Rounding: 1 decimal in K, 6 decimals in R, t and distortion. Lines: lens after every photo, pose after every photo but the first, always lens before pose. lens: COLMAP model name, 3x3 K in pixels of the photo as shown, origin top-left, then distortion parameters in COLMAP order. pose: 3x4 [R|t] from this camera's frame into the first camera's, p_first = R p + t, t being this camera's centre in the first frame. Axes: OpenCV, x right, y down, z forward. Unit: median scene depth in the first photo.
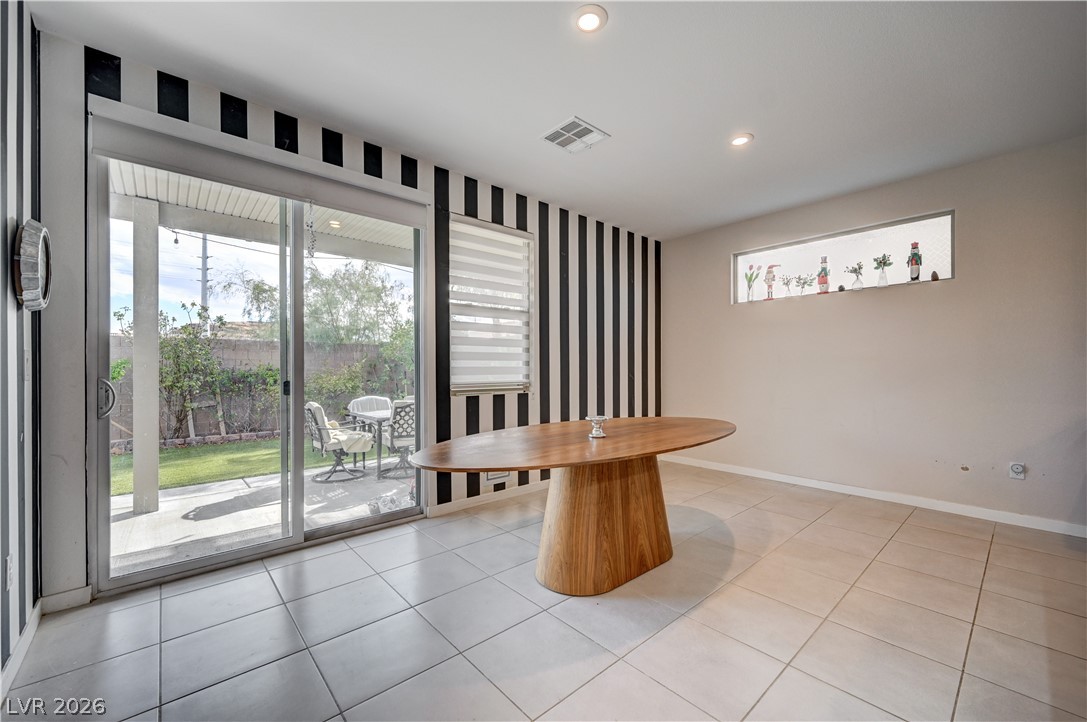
lens RADIAL K [[435.5, 0, 544.4], [0, 435.5, 365.2], [0, 0, 1]] dist [0.002049, -0.001147]
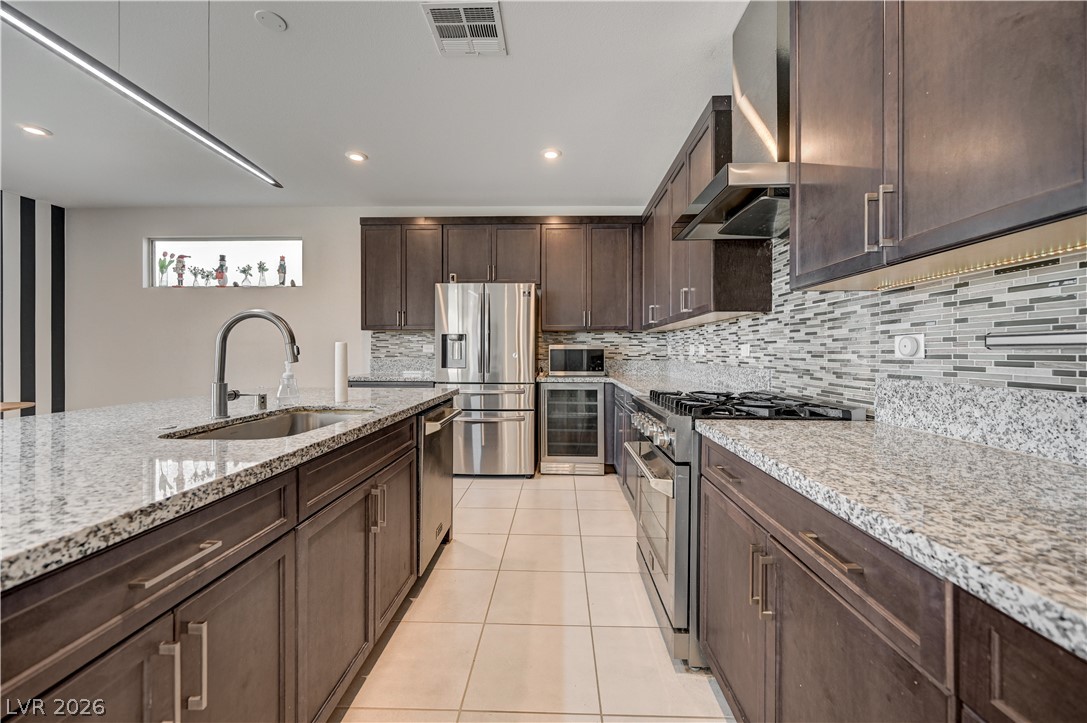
lens RADIAL K [[435.5, 0, 549.9], [0, 435.5, 357.0], [0, 0, 1]] dist [0.002049, -0.001147]
pose [[0.690703, -0.002304, 0.723135, 0.416956], [-0.009192, 0.999886, 0.011965, 0.000902], [-0.723080, -0.014911, 0.690603, -0.459766]]
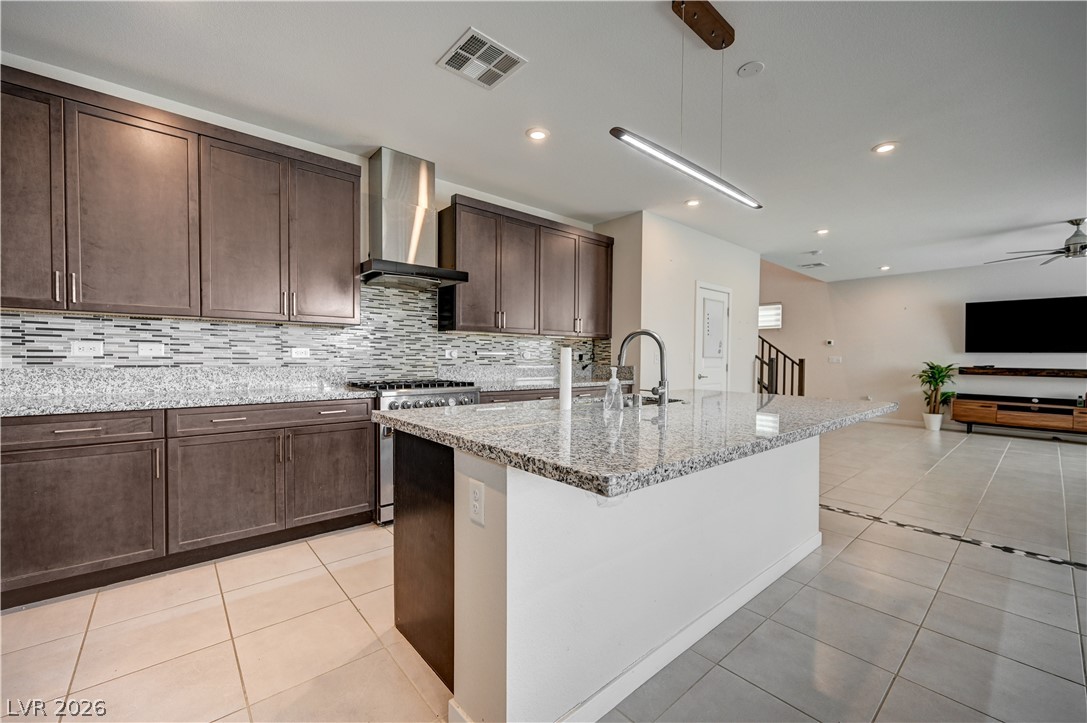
lens RADIAL K [[435.5, 0, 544.2], [0, 435.5, 362.2], [0, 0, 1]] dist [0.002049, -0.001147]
pose [[-0.999772, -0.008222, 0.019731, 0.639888], [-0.008086, 0.999943, 0.006956, 0.004301], [-0.019787, 0.006794, -0.999781, 0.580802]]
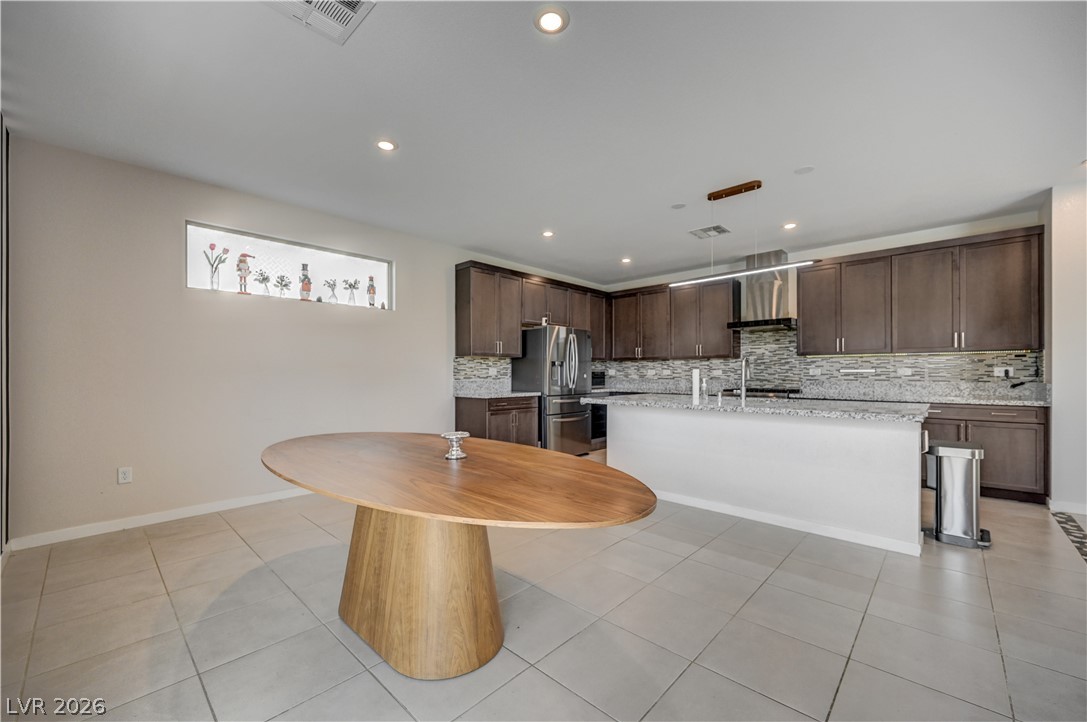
lens RADIAL K [[435.5, 0, 552.7], [0, 435.5, 374.5], [0, 0, 1]] dist [0.002049, -0.001147]
pose [[-0.096970, -0.001854, 0.995286, -0.432527], [-0.003134, 0.999994, 0.001557, 0.002729], [-0.995282, -0.002969, -0.096975, 0.545319]]
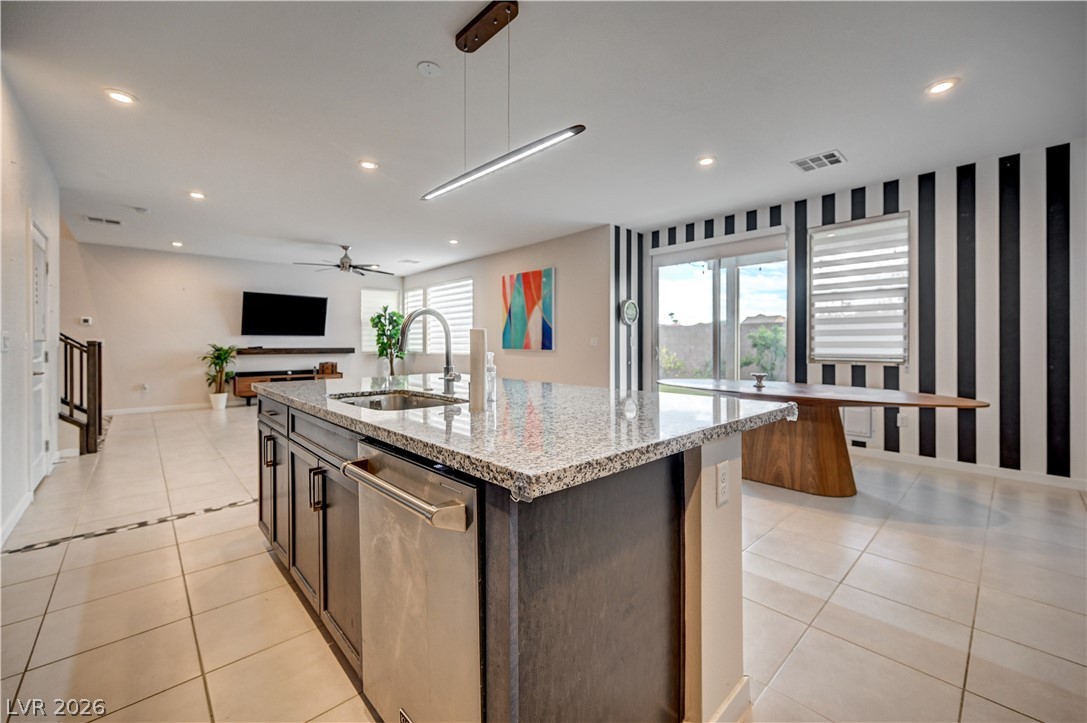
lens RADIAL K [[435.5, 0, 552.4], [0, 435.5, 345.6], [0, 0, 1]] dist [0.002049, -0.001147]
pose [[0.028101, 0.007273, -0.999579, 1.002814], [0.004763, 0.999961, 0.007409, 0.002479], [0.999594, -0.004970, 0.028065, 0.134640]]
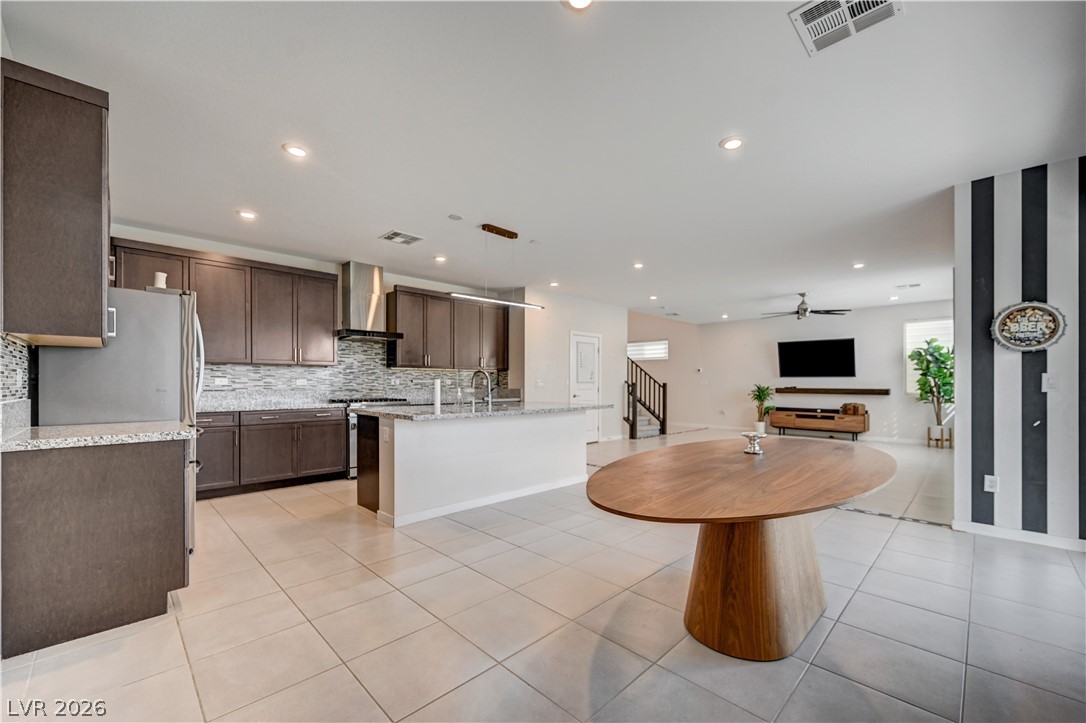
lens RADIAL K [[435.6, 0, 542.3], [0, 435.6, 379.2], [0, 0, 1]] dist [-0.004008, -0.000016]
pose [[-0.999283, -0.000379, -0.037852, 0.396498], [0.000060, 0.999933, -0.011599, 0.002469], [0.037854, -0.011593, -0.999216, 1.191645]]
